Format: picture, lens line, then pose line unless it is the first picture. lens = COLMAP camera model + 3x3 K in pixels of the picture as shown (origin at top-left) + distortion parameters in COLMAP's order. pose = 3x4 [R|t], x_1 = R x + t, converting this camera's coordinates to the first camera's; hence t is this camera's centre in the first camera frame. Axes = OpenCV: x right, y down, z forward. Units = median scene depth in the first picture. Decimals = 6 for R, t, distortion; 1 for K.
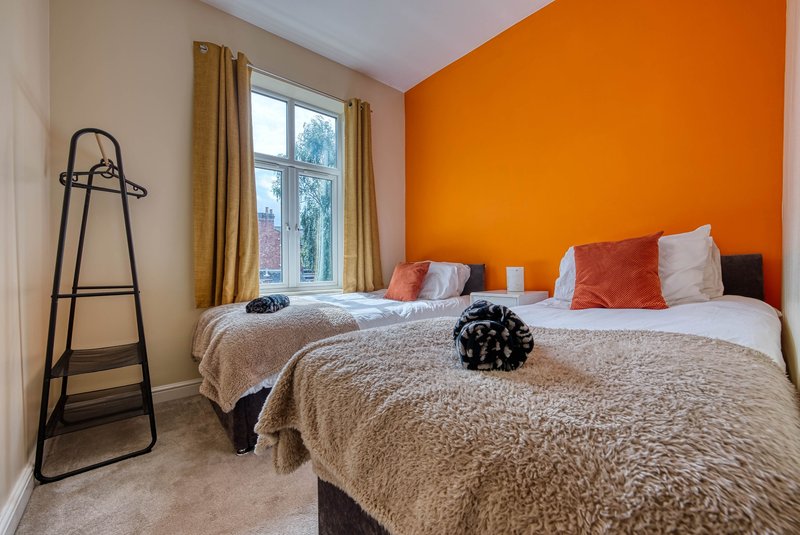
lens RADIAL K [[324.8, 0, 402.3], [0, 324.8, 266.0], [0, 0, 1]] dist [-0.010795, 0.000182]
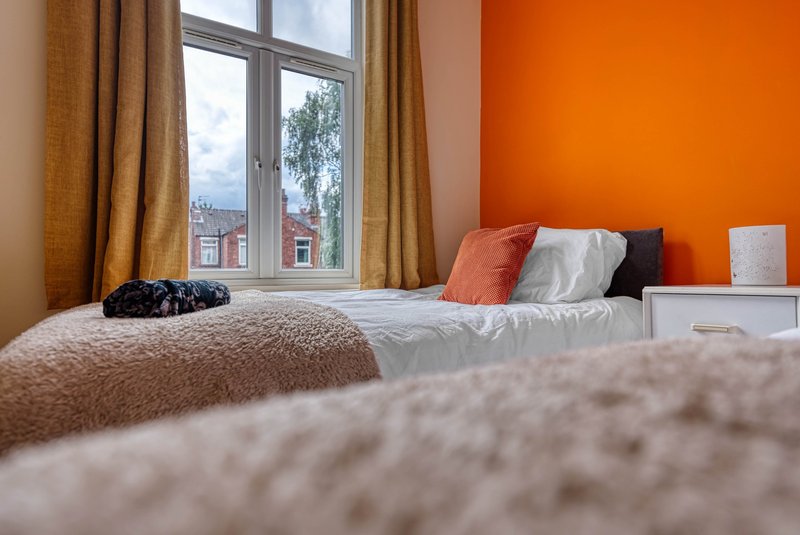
lens RADIAL K [[446.7, 0, 400.0], [0, 446.7, 267.5], [0, 0, 1]] dist [0.022869, 0.000022]
pose [[0.989844, 0.006508, -0.142010, -0.019653], [-0.007497, 0.999951, -0.006426, 0.054997], [0.141961, 0.007425, 0.989844, 0.321035]]
